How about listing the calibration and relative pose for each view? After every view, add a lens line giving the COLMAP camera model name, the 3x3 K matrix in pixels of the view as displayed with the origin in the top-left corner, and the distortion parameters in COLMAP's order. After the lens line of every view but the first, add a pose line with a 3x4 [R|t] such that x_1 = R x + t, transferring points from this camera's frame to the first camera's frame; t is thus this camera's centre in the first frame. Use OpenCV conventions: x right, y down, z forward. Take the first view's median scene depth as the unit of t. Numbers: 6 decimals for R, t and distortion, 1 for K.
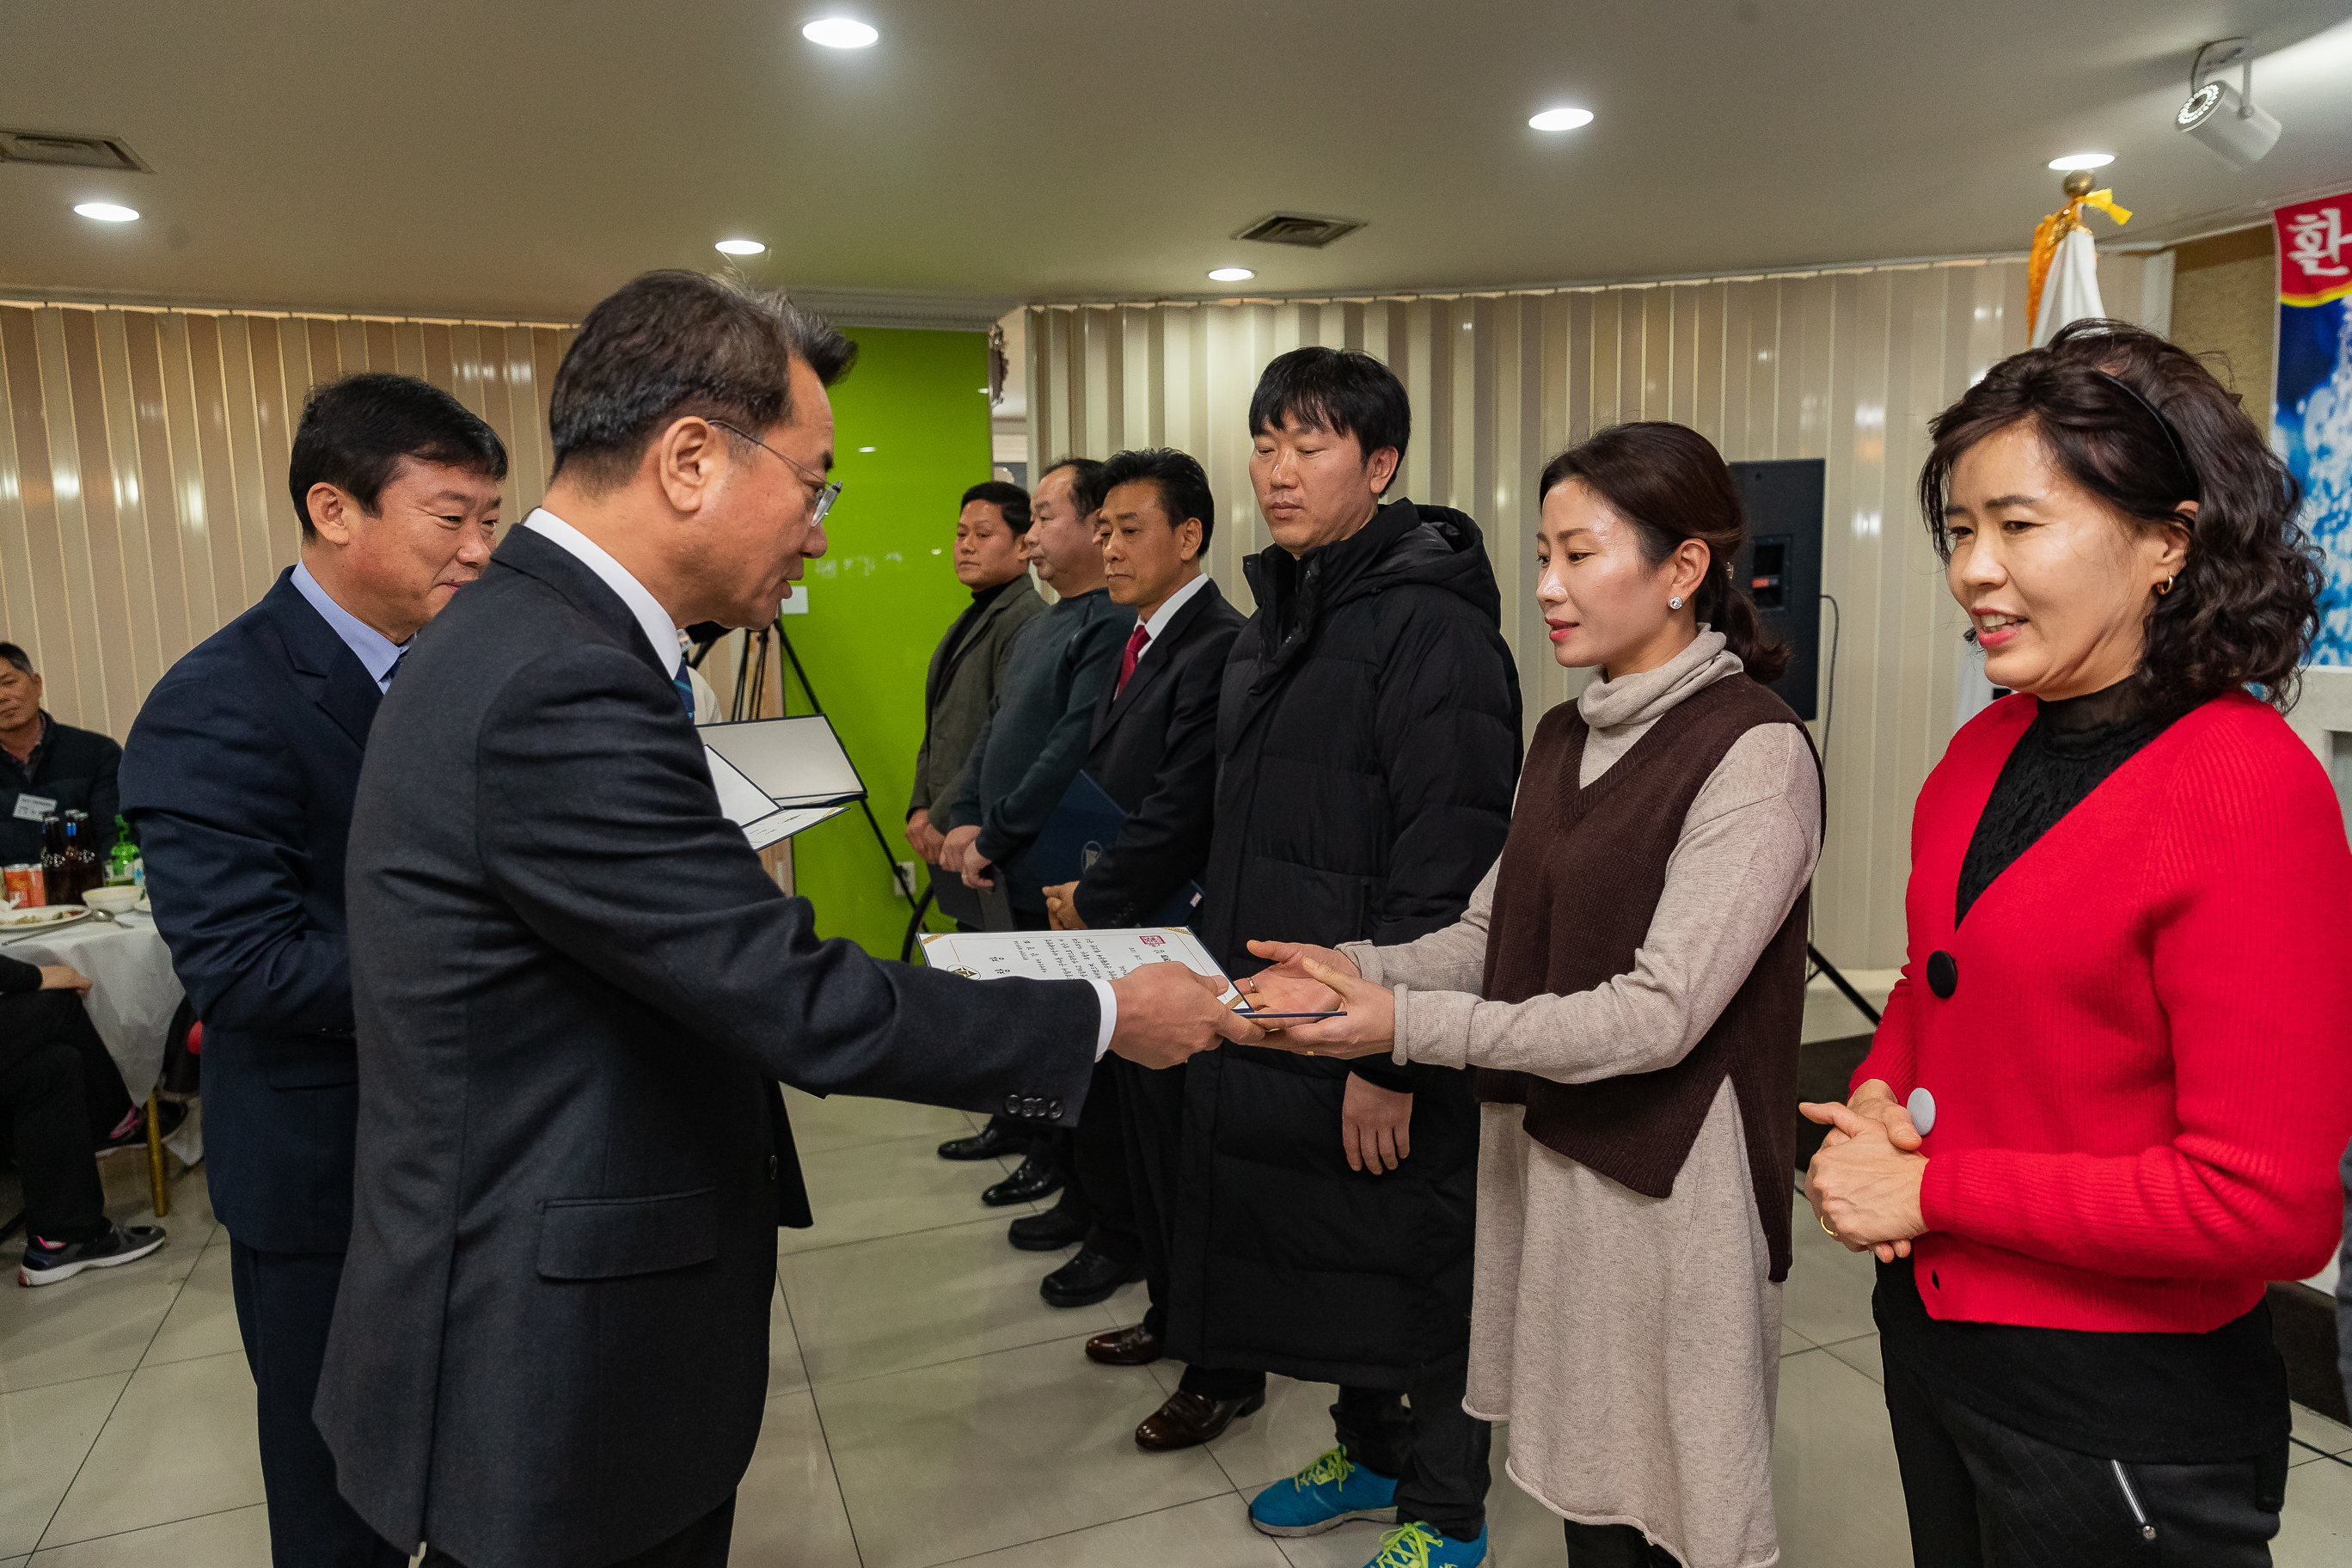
lens RADIAL K [[1554.8, 0, 1173.7], [0, 1554.8, 787.2], [0, 0, 1]] dist [0.008909, 0.000897]
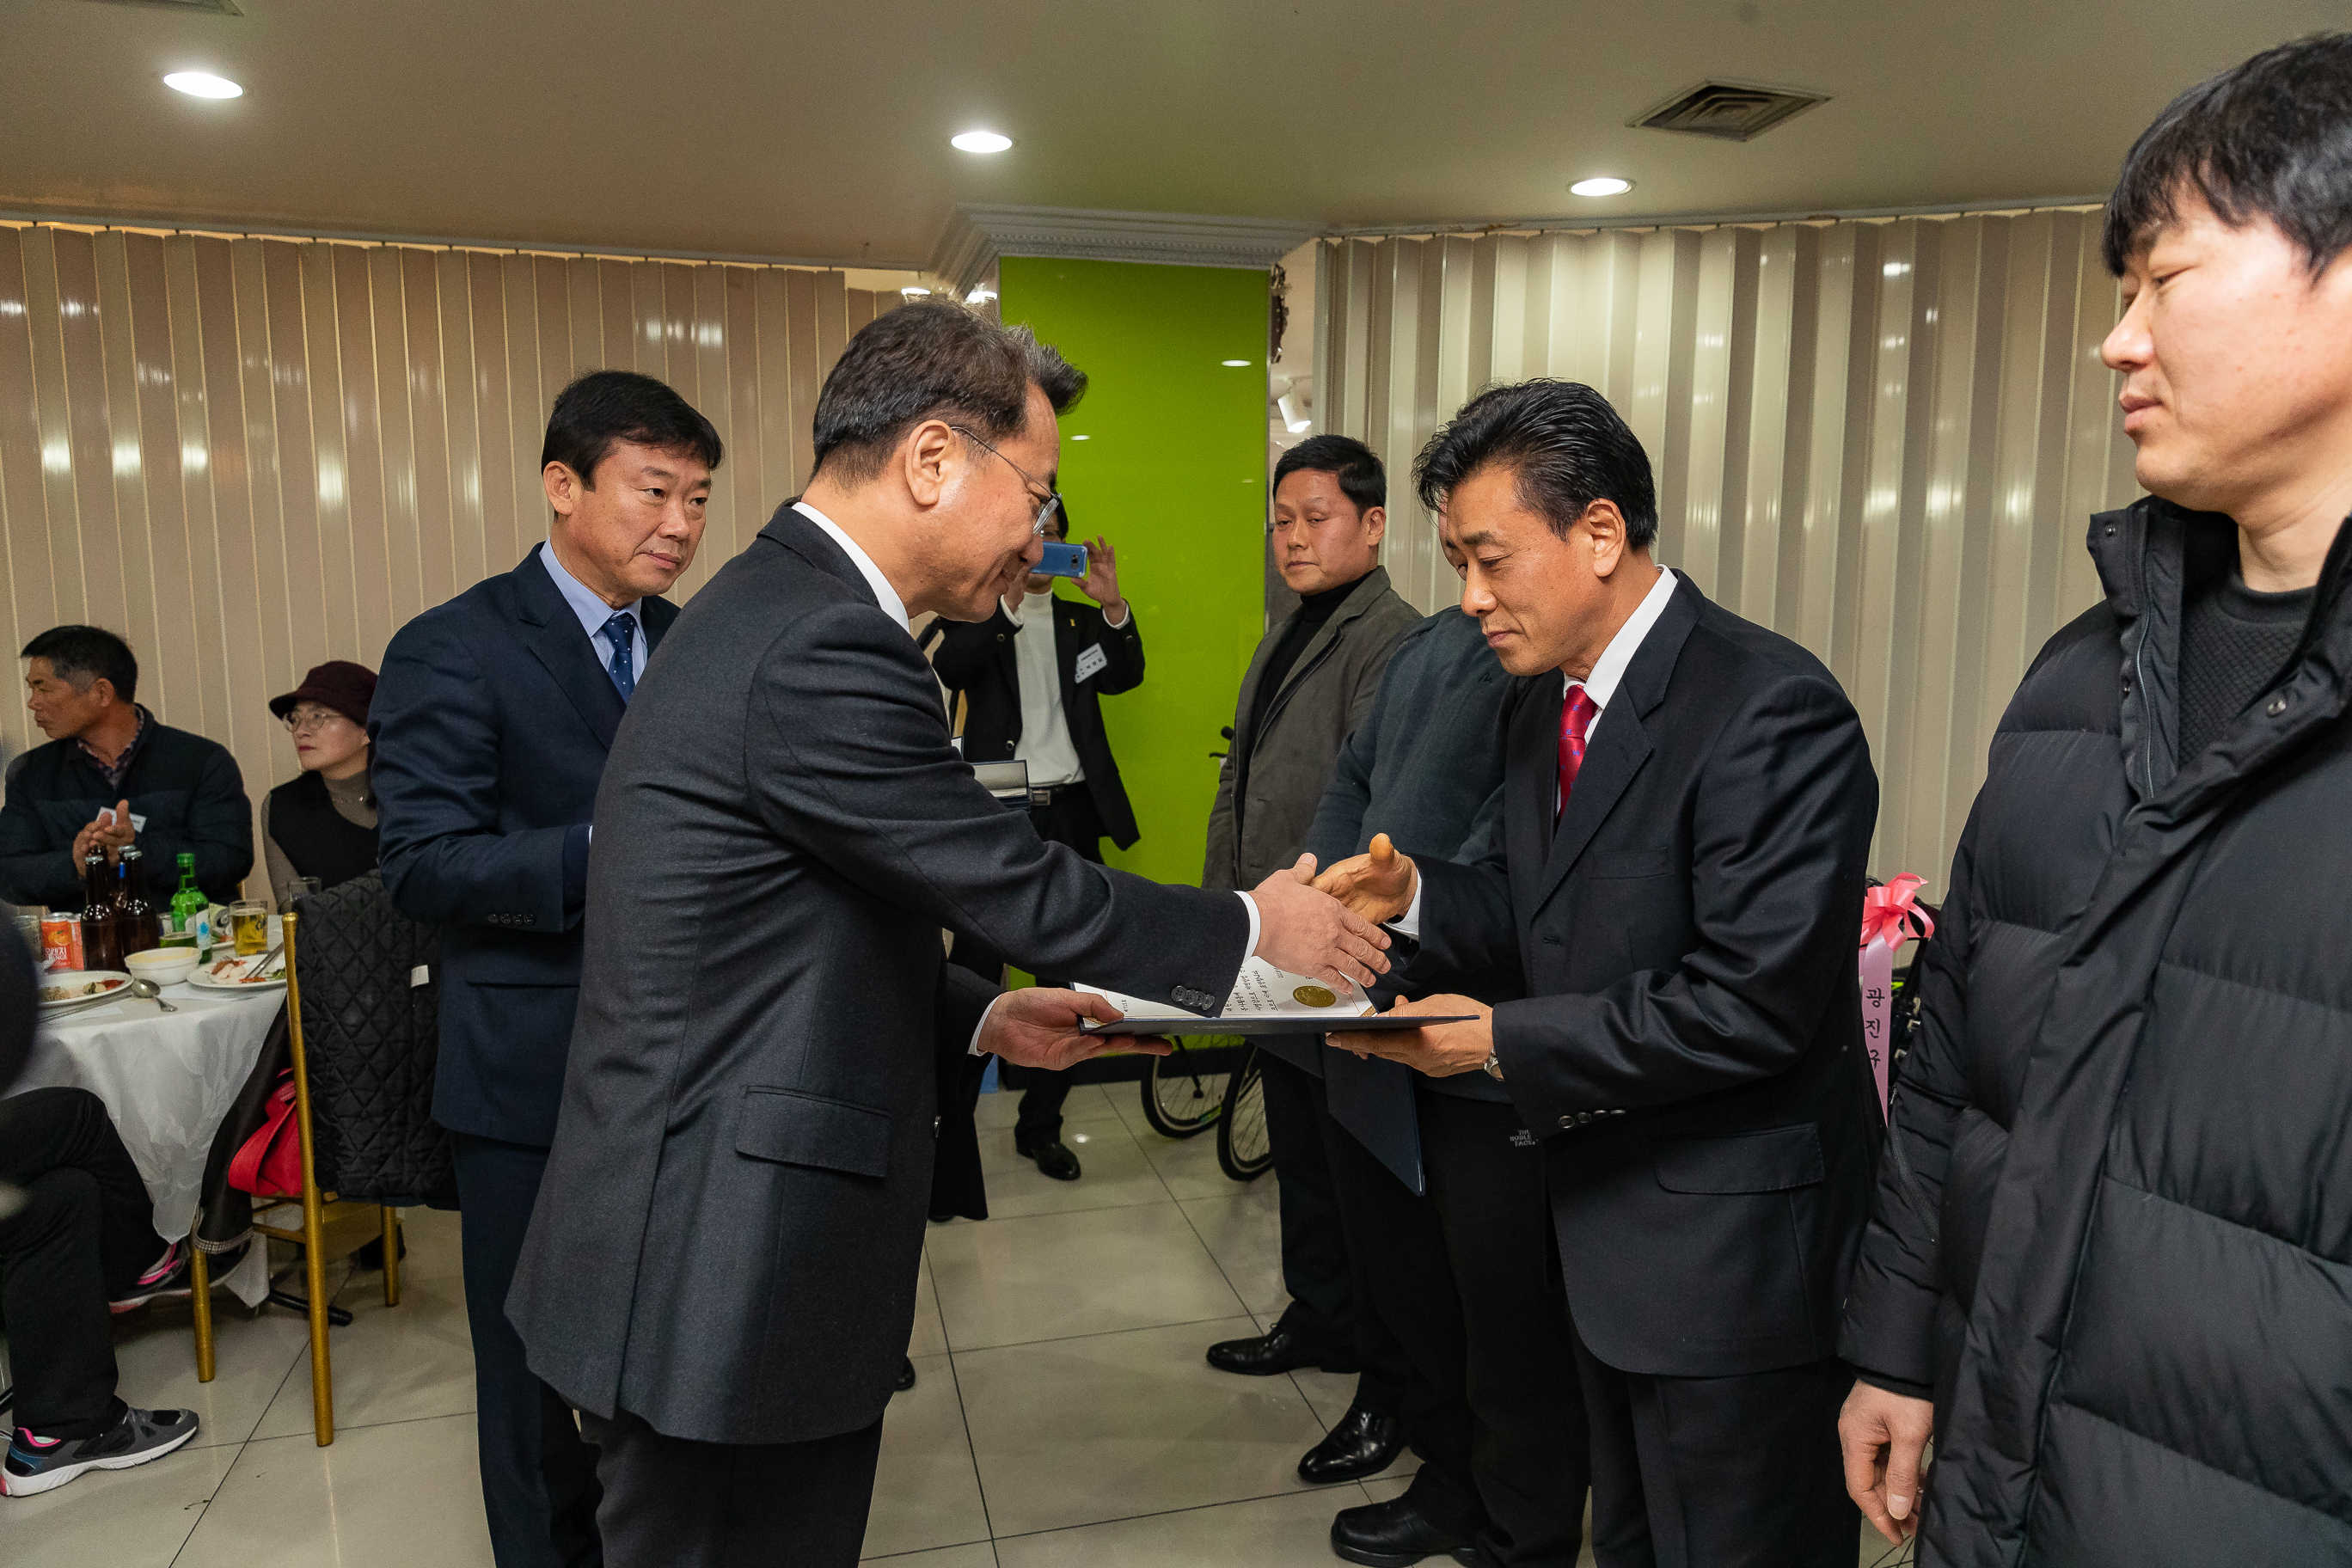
lens RADIAL K [[1554.8, 0, 1173.0], [0, 1554.8, 788.9], [0, 0, 1]] dist [0.008909, 0.000897]
pose [[0.993253, 0.036187, -0.110181, -0.094580], [-0.036608, 0.999328, -0.001794, -0.029168], [0.110042, 0.005815, 0.993910, 0.264280]]
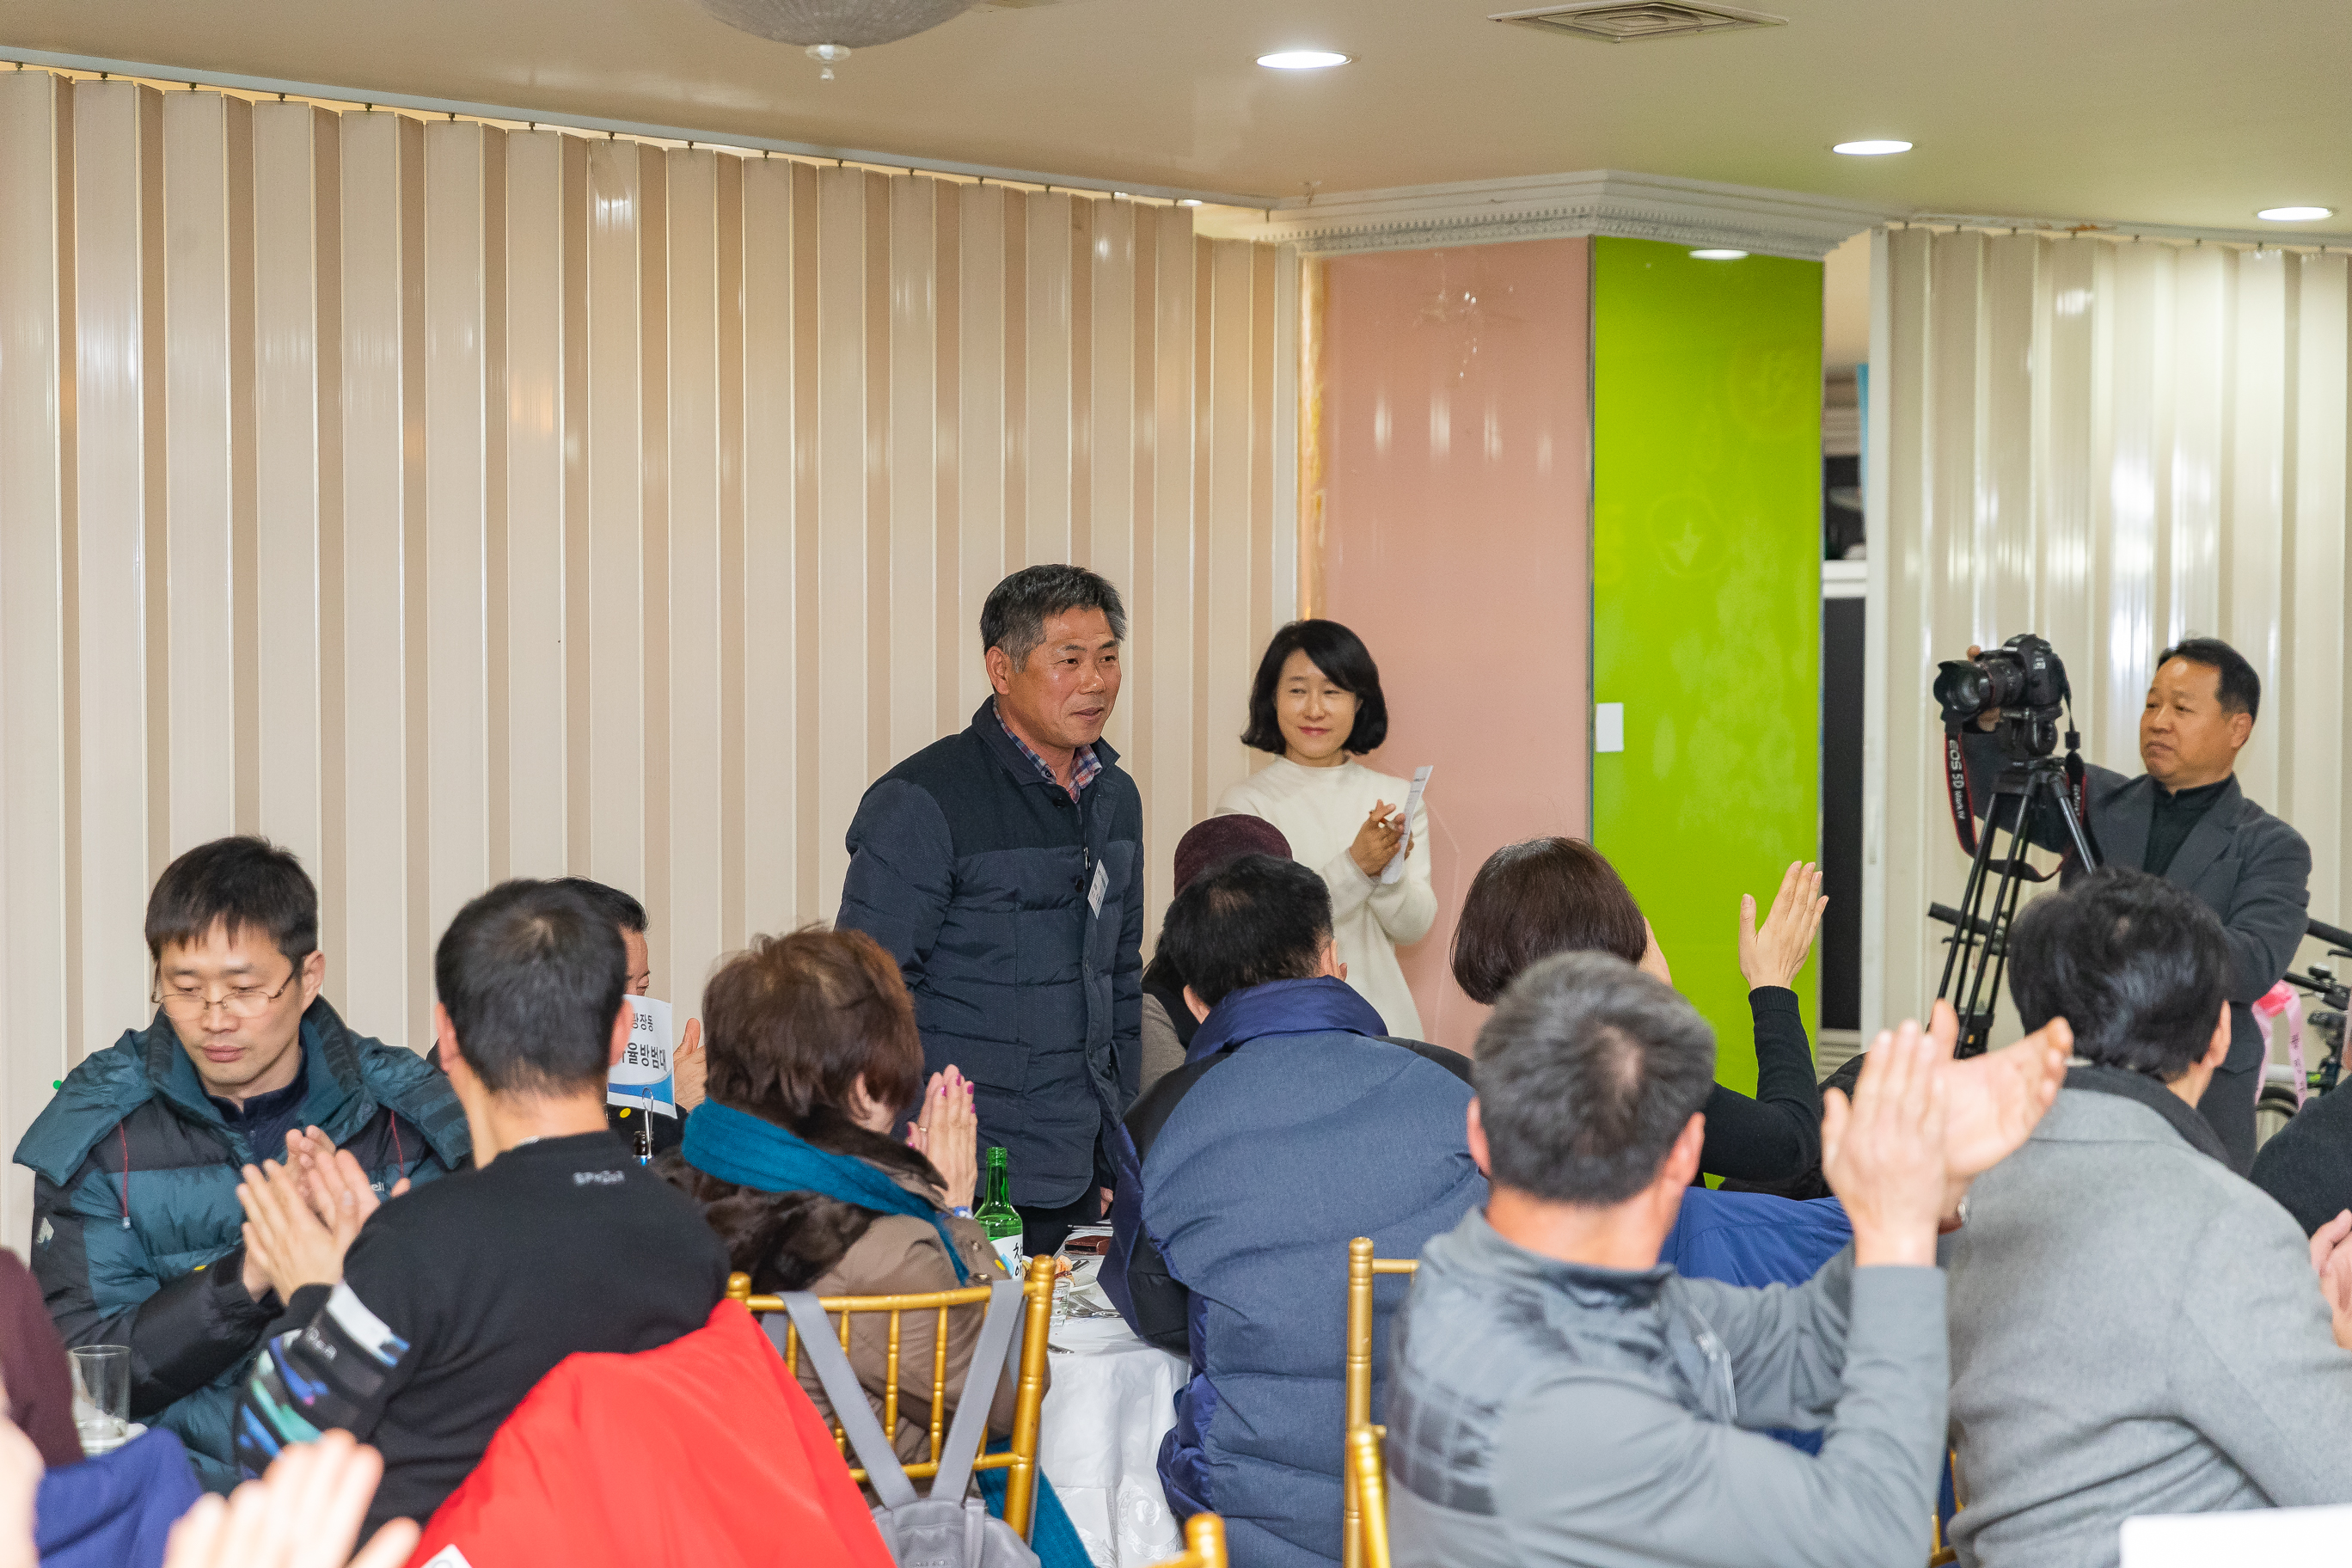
lens RADIAL K [[4446.9, 0, 1182.7], [0, 4446.9, 785.8], [0, 0, 1]] dist [-0.023986, 0.000000]
pose [[0.888570, 0.007598, 0.458678, -1.423305], [0.044640, 0.993686, -0.102938, 0.071077], [-0.456564, 0.111943, 0.882620, -0.399410]]
